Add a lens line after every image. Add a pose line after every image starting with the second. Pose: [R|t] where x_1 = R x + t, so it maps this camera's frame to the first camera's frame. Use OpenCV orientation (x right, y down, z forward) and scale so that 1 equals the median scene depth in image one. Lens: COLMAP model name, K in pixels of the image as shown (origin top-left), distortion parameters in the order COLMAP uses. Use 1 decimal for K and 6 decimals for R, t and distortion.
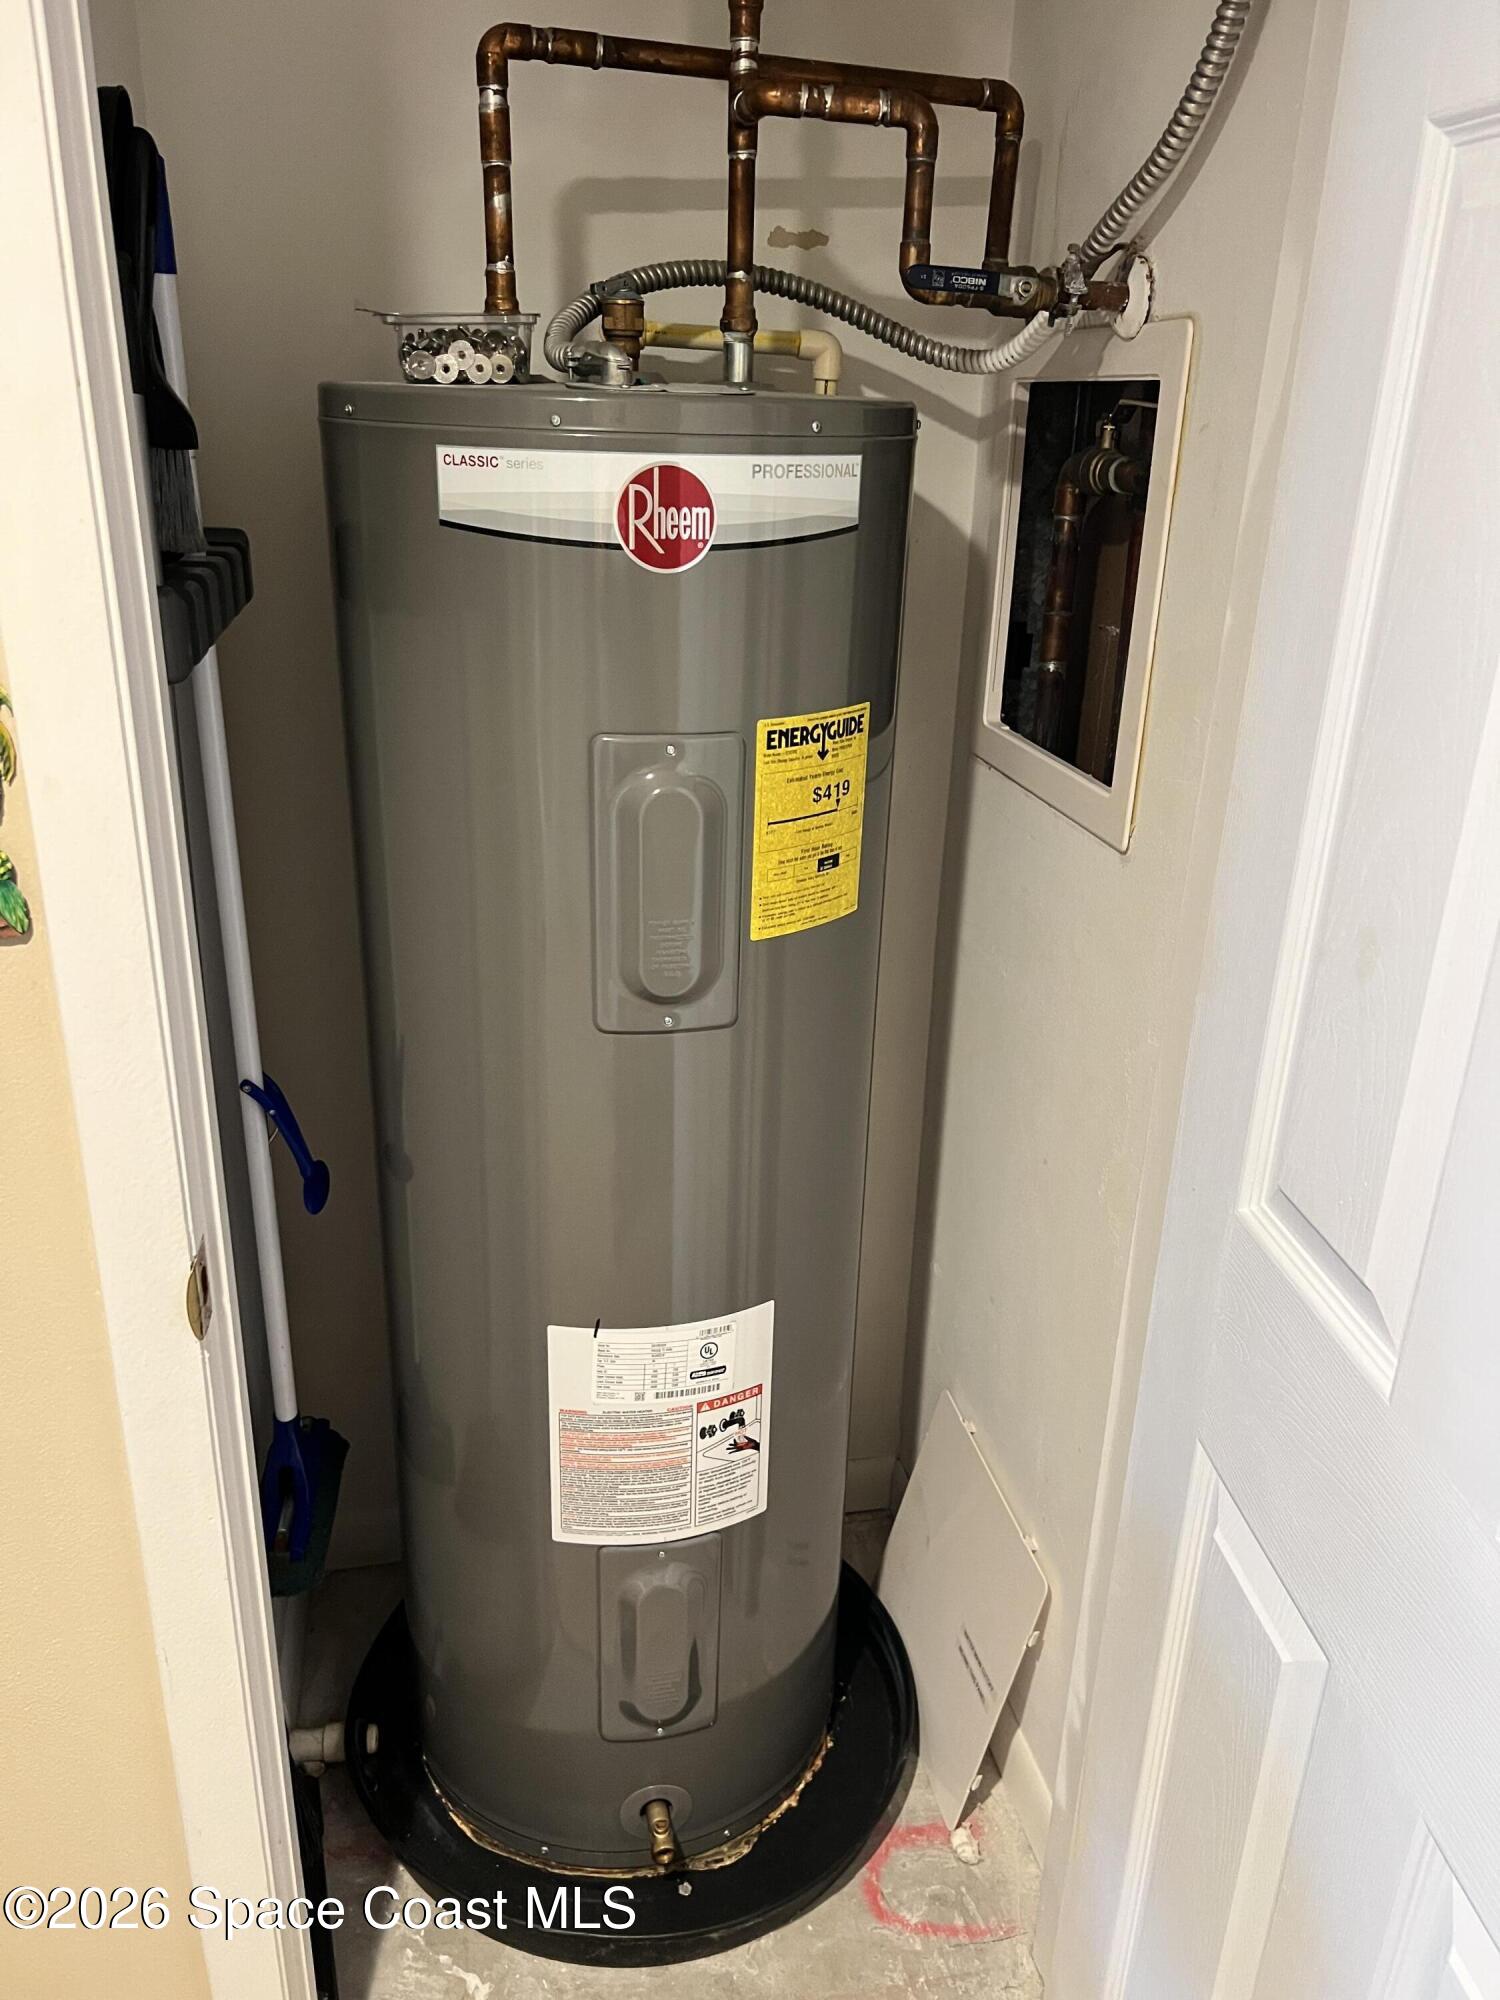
lens RADIAL K [[1525.7, 0, 749.5], [0, 1525.7, 1000.0], [0, 0, 1]] dist [0.036467, -0.001672]
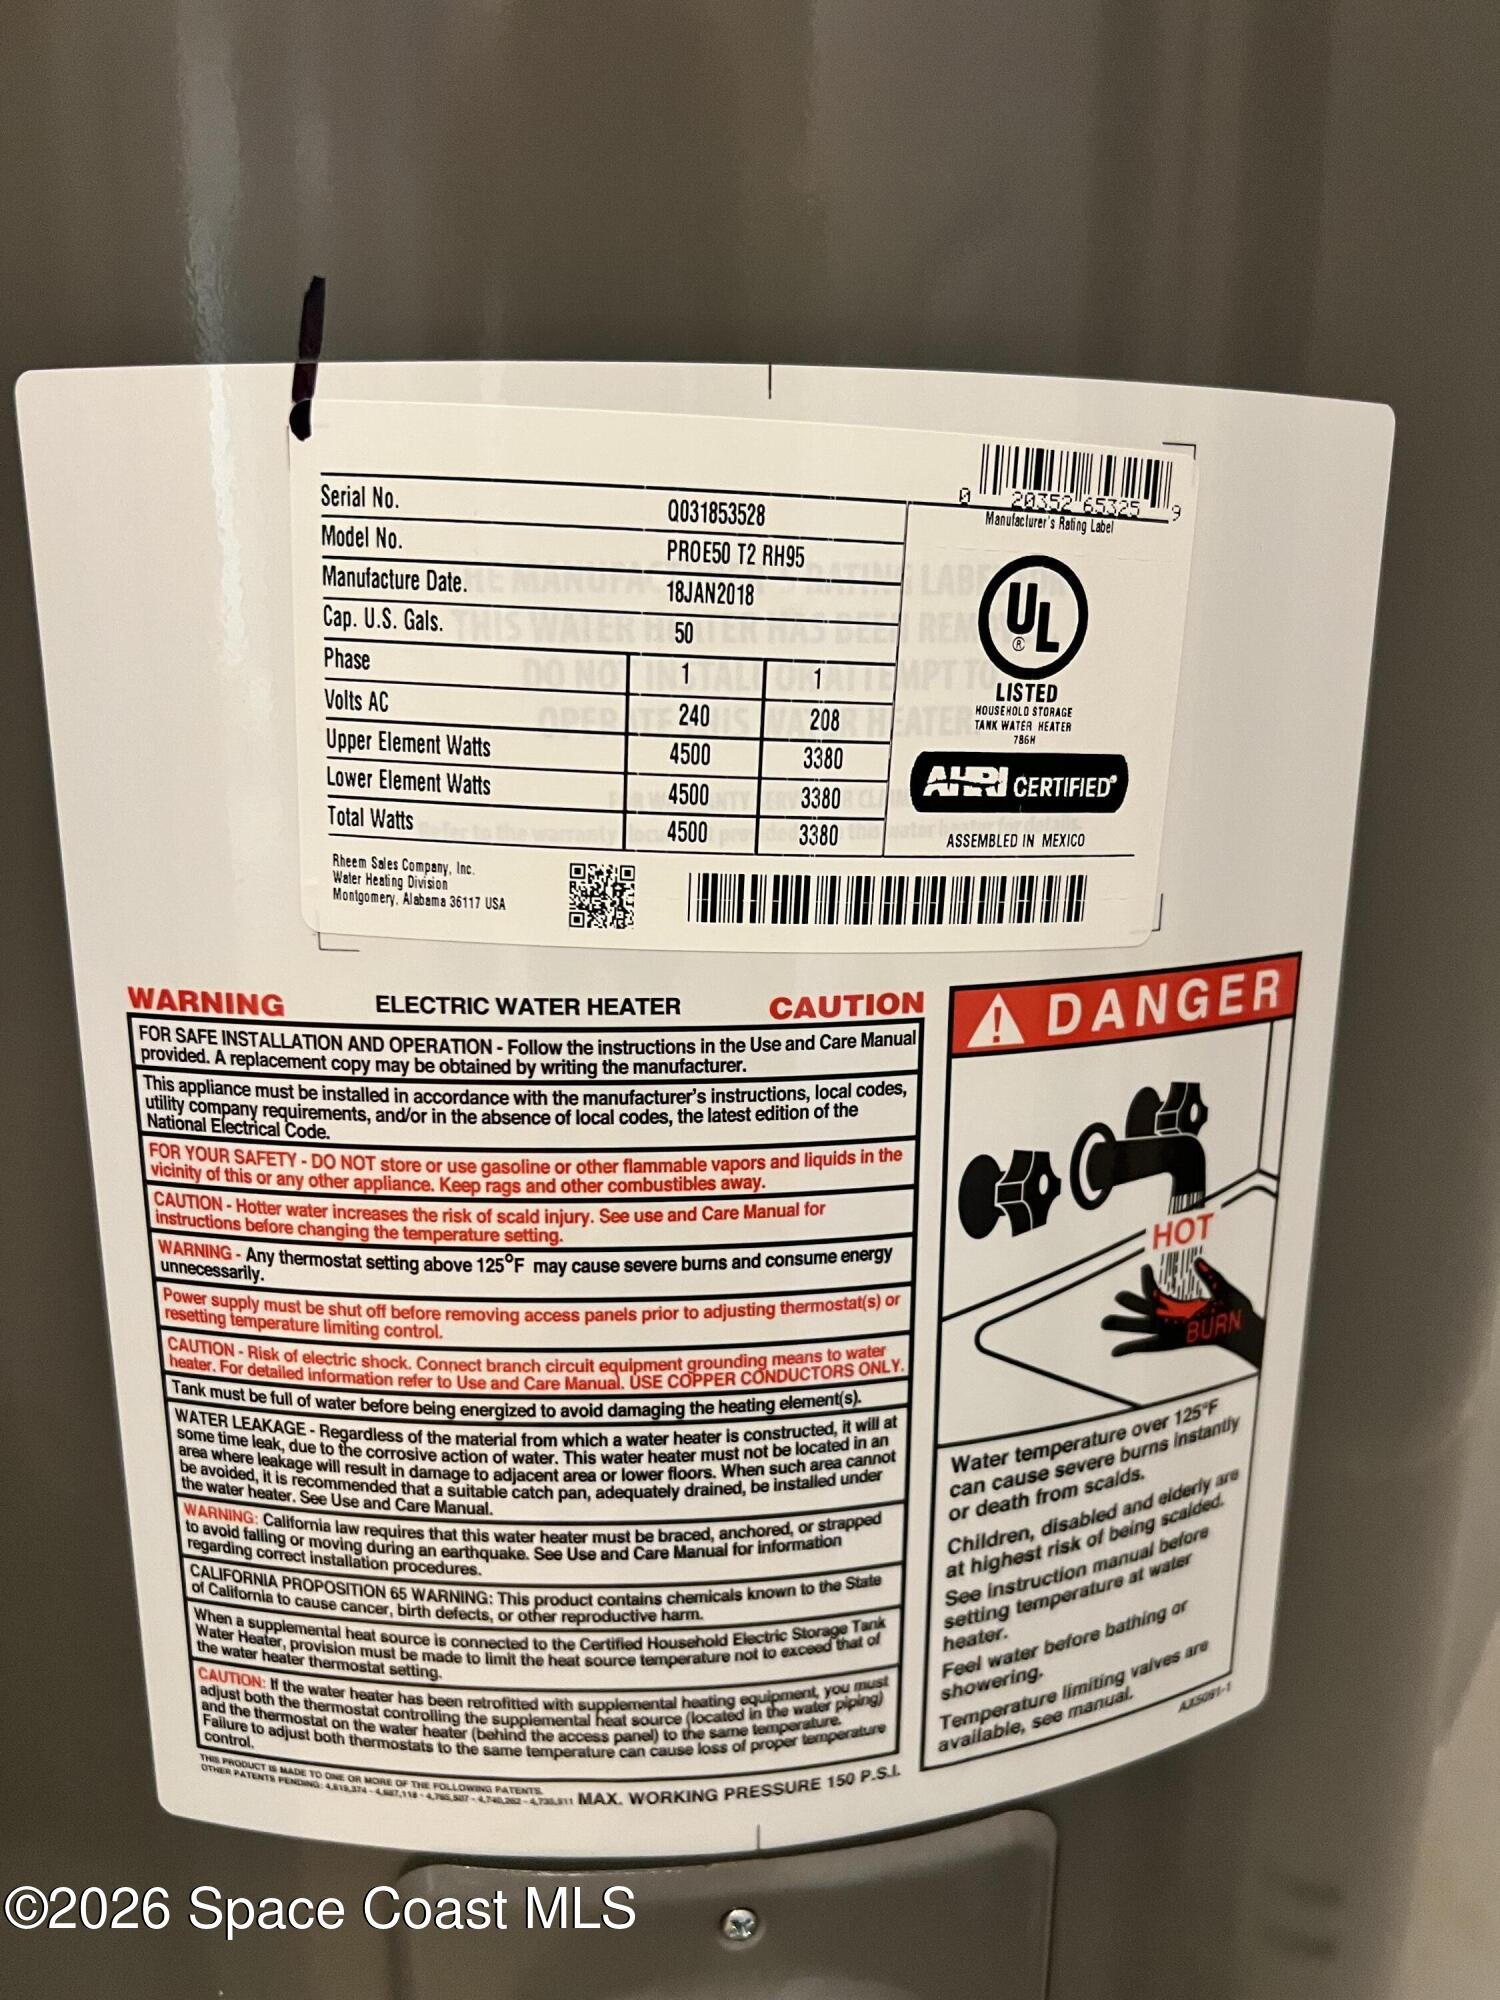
lens RADIAL K [[1525.7, 0, 749.2], [0, 1525.7, 1001.0], [0, 0, 1]] dist [0.036467, -0.001672]
pose [[0.995810, 0.002263, -0.091421, -0.040579], [-0.014390, 0.991118, -0.132207, 0.284613], [0.090310, 0.132968, 0.986997, 0.826213]]
